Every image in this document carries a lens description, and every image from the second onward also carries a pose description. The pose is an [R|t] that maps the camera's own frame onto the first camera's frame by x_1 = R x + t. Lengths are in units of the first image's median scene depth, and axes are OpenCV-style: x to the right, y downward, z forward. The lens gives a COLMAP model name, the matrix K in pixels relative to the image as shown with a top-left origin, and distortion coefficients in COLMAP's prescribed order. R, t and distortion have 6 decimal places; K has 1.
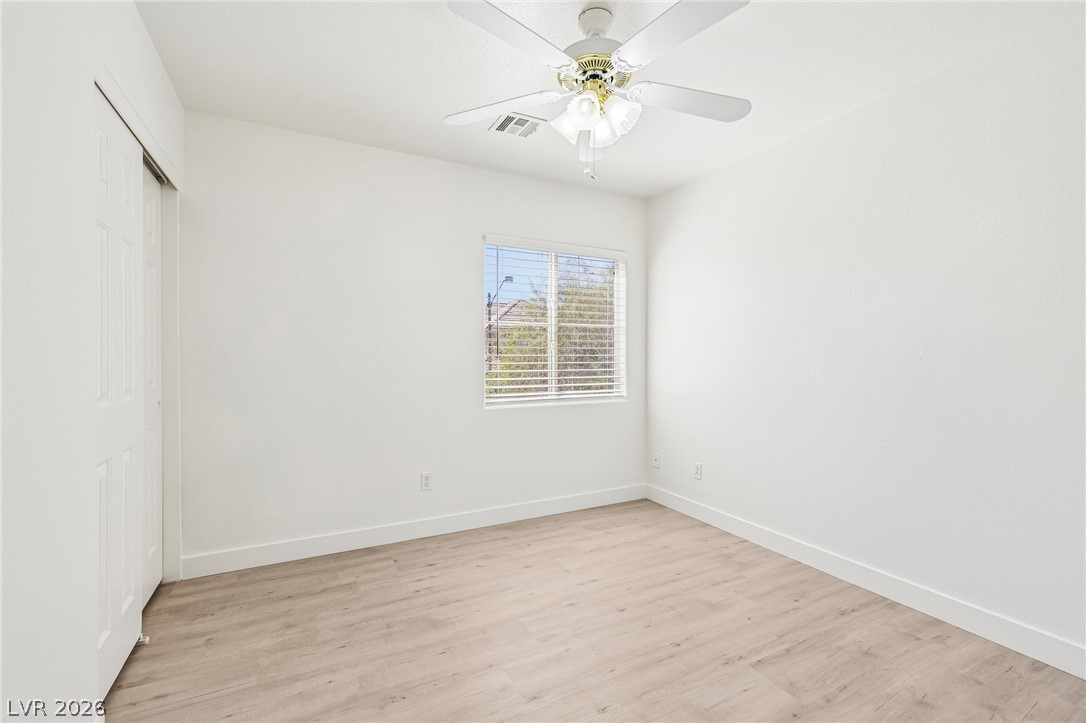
lens RADIAL K [[474.4, 0, 544.5], [0, 474.4, 355.3], [0, 0, 1]] dist [0.002352, 0.000098]
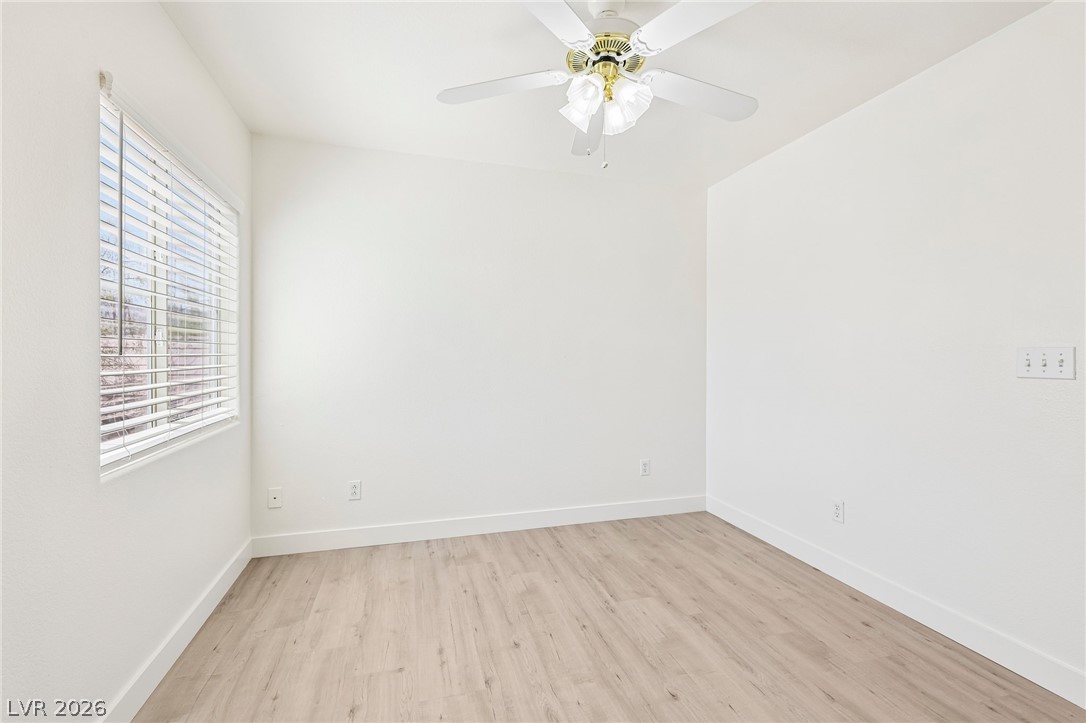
lens RADIAL K [[474.4, 0, 544.5], [0, 474.4, 355.3], [0, 0, 1]] dist [0.002352, 0.000098]
pose [[0.191899, -0.003366, 0.981409, -0.537262], [0.001542, 0.999994, 0.003128, 0.001059], [-0.981413, 0.000913, 0.191903, 0.614971]]
